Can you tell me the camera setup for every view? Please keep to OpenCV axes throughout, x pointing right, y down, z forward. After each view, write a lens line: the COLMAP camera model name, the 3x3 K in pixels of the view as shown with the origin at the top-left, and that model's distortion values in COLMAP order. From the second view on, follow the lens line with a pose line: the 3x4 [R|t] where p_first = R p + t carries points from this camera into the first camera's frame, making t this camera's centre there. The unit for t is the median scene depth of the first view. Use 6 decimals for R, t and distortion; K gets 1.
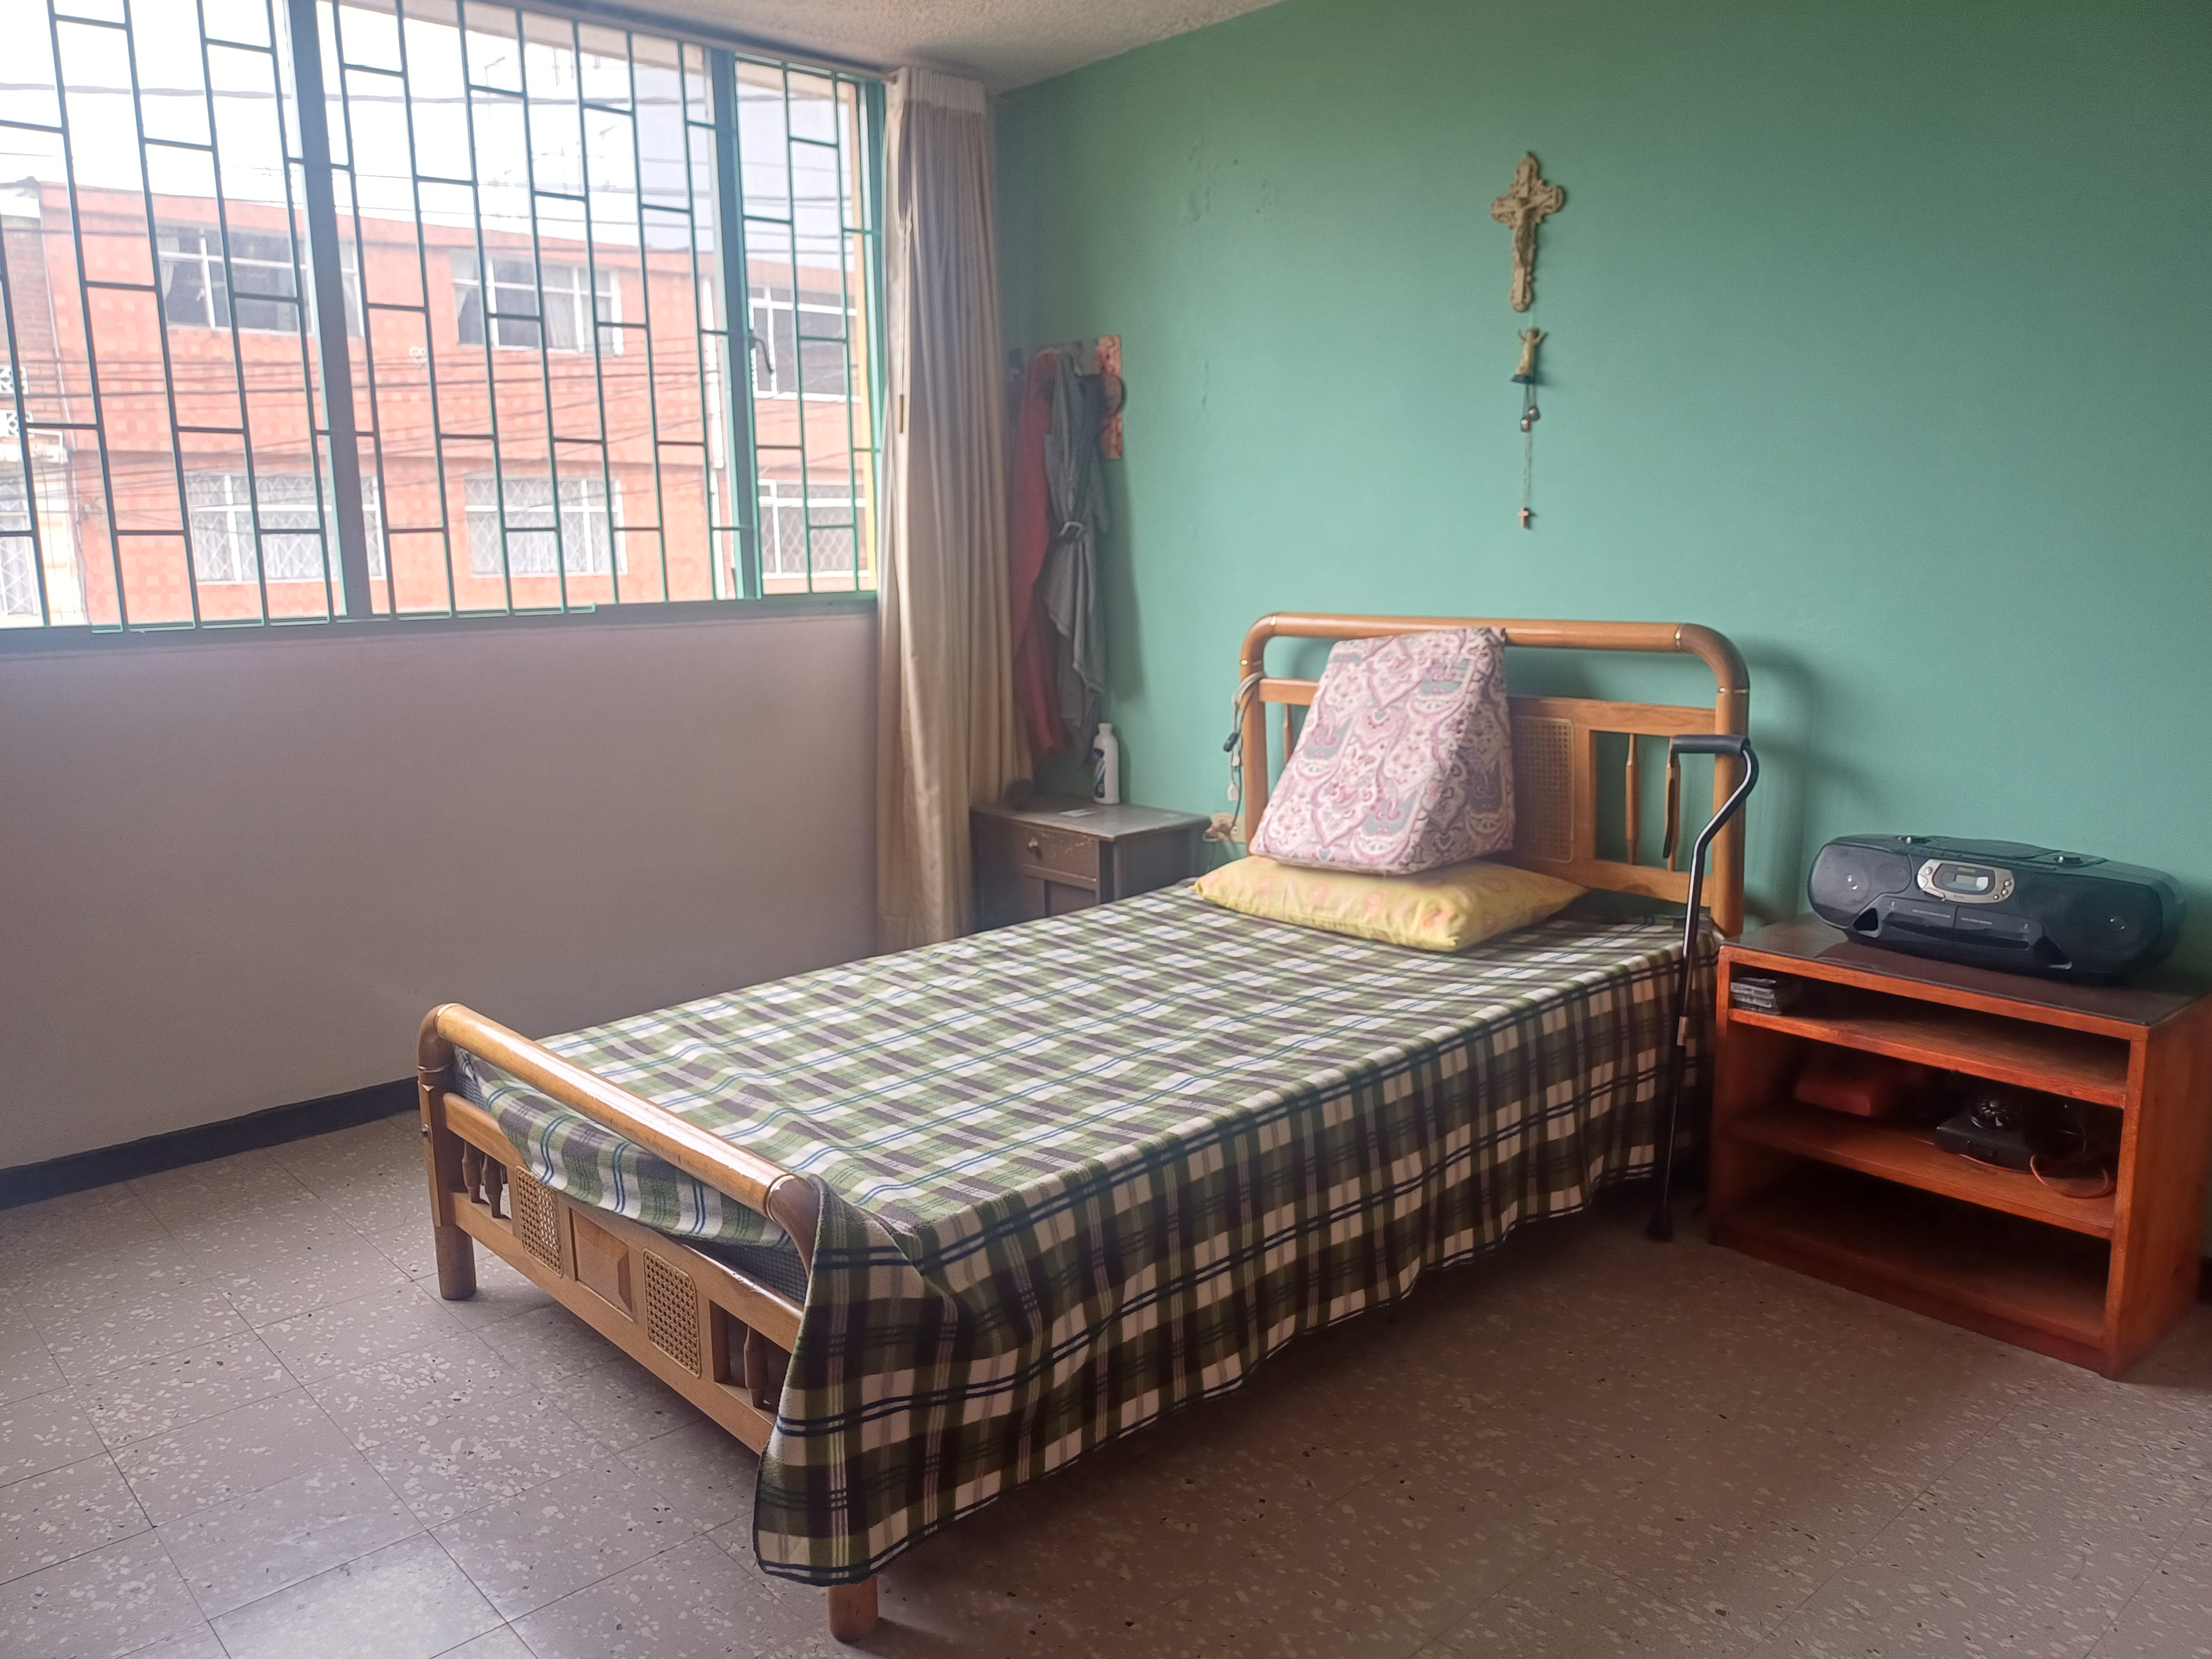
lens RADIAL K [[1602.8, 0, 1112.8], [0, 1602.8, 825.3], [0, 0, 1]] dist [0.108821, -0.148166]
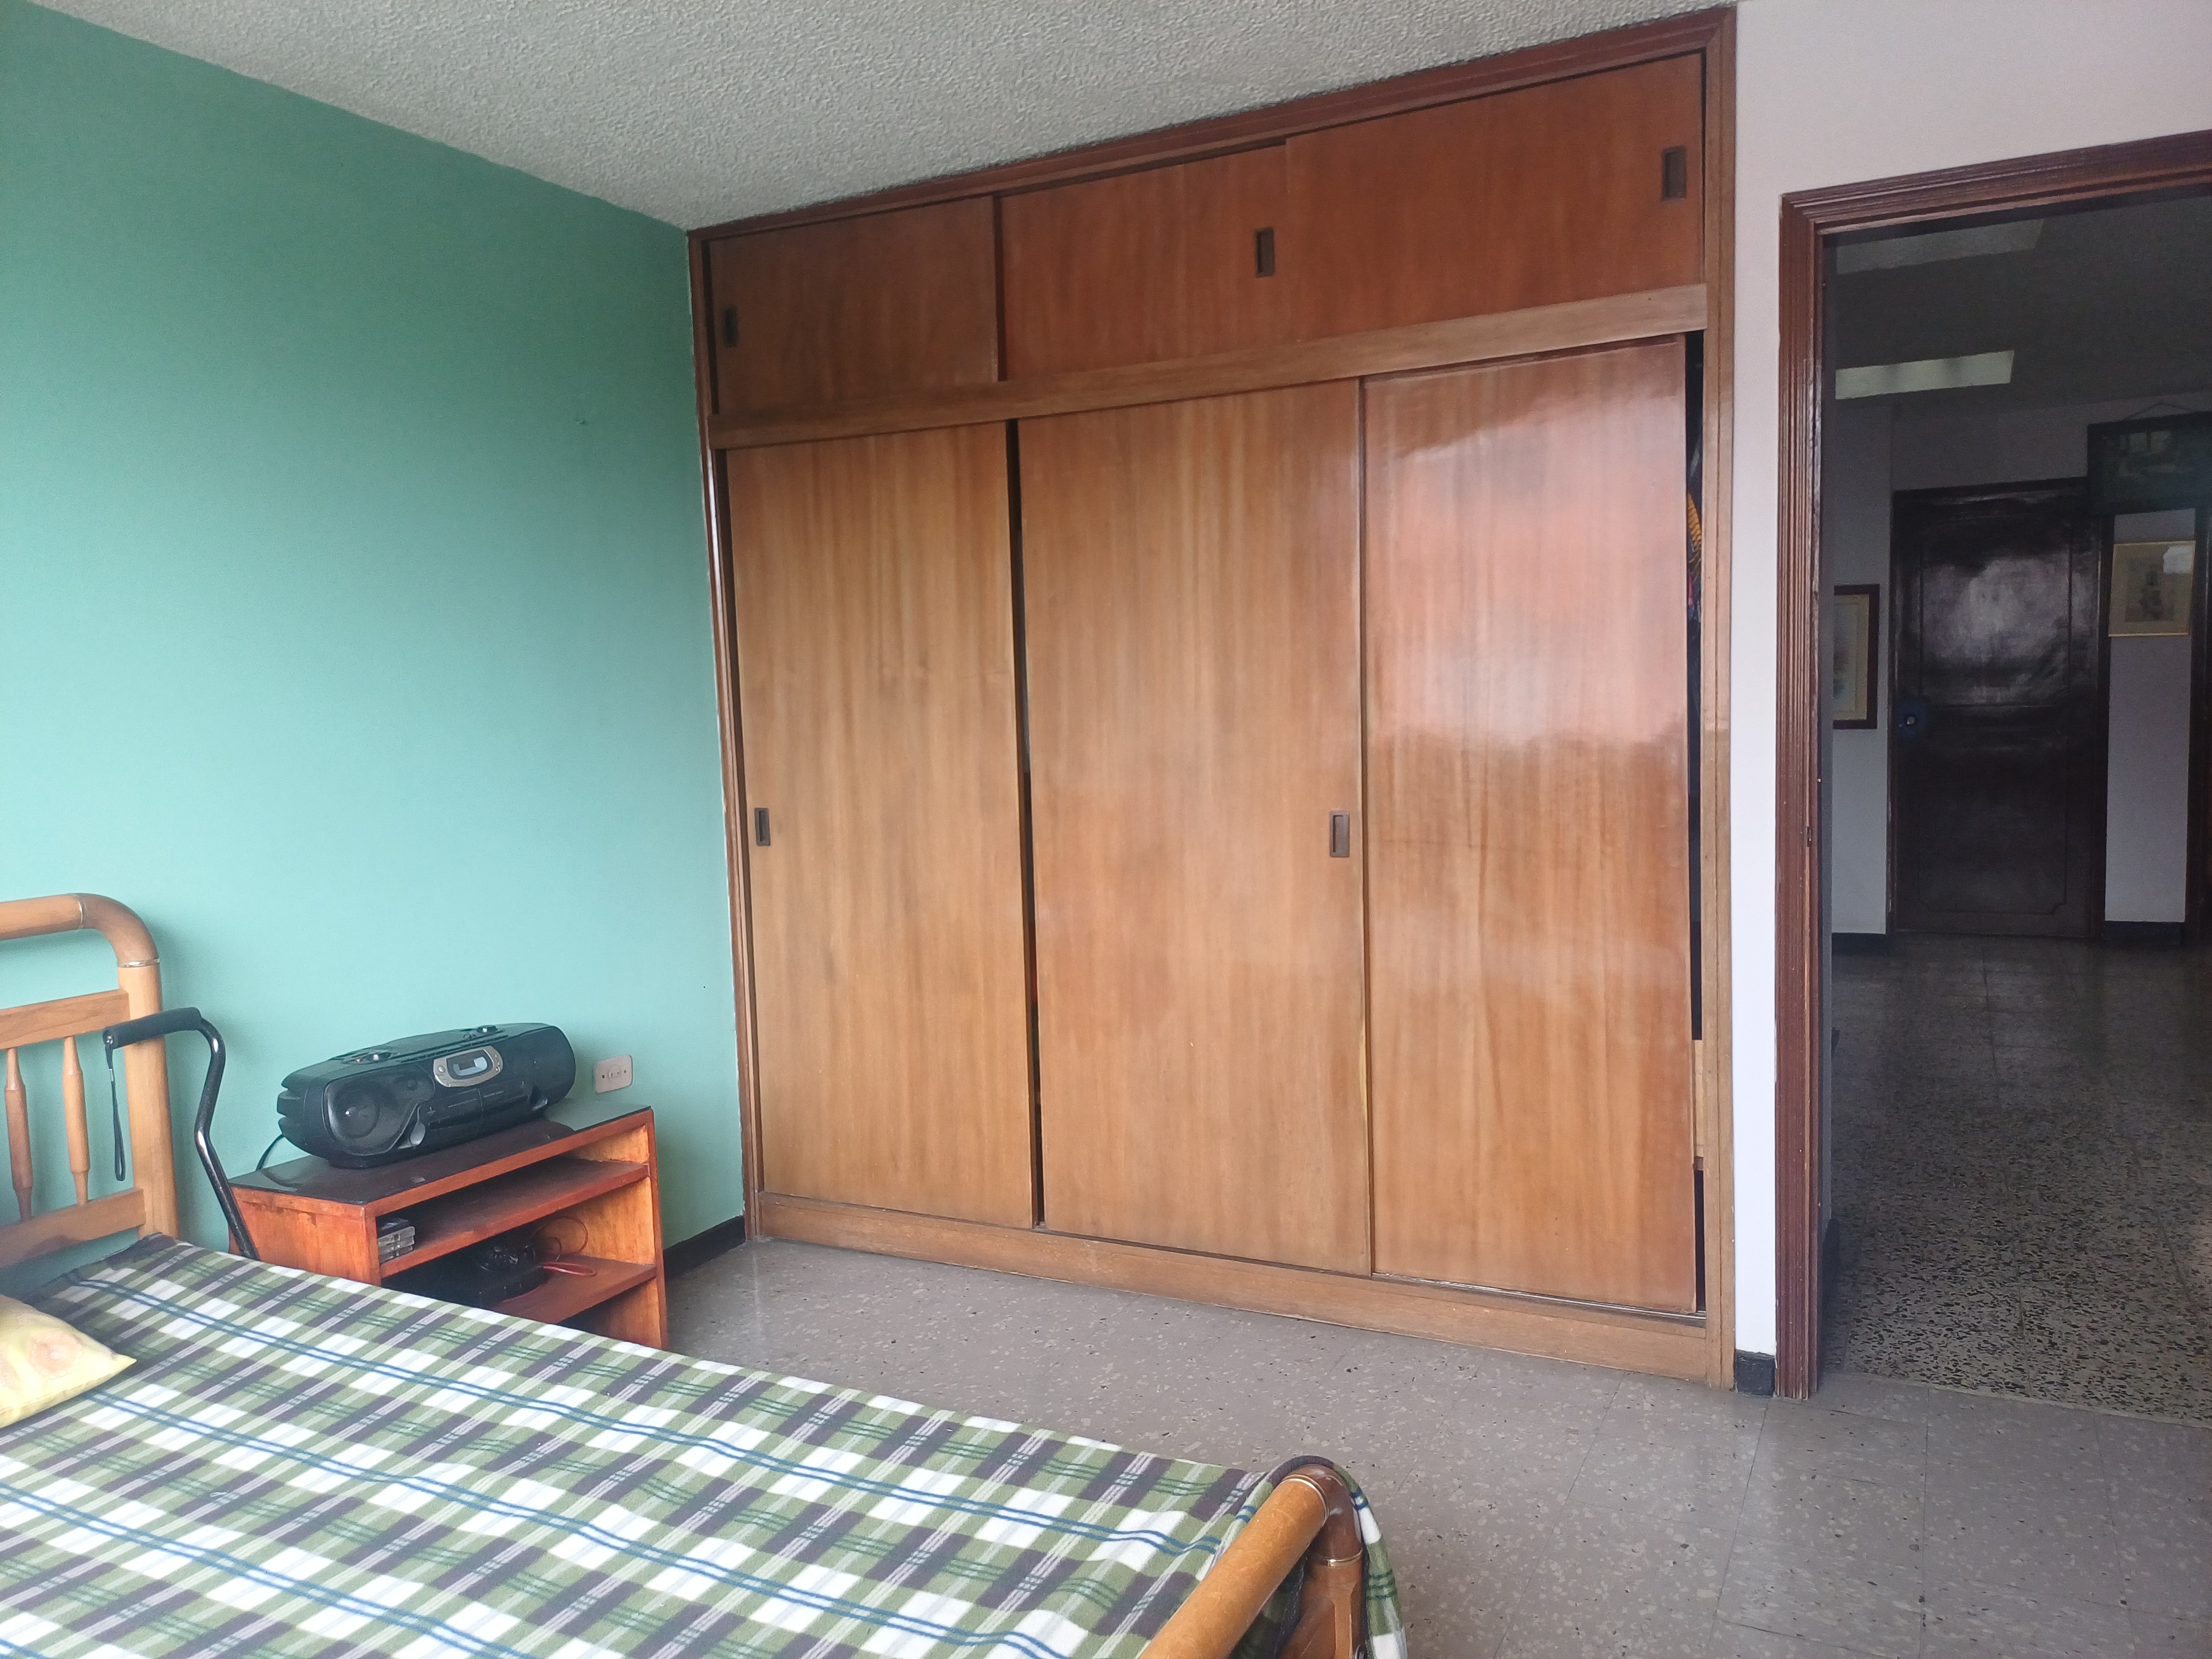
lens RADIAL K [[1602.8, 0, 1112.8], [0, 1602.8, 825.3], [0, 0, 1]] dist [0.108821, -0.148166]
pose [[-0.338254, -0.056206, 0.939375, -0.667214], [0.209306, 0.968718, 0.133330, -0.180602], [-0.917483, 0.241716, -0.315908, 0.867111]]
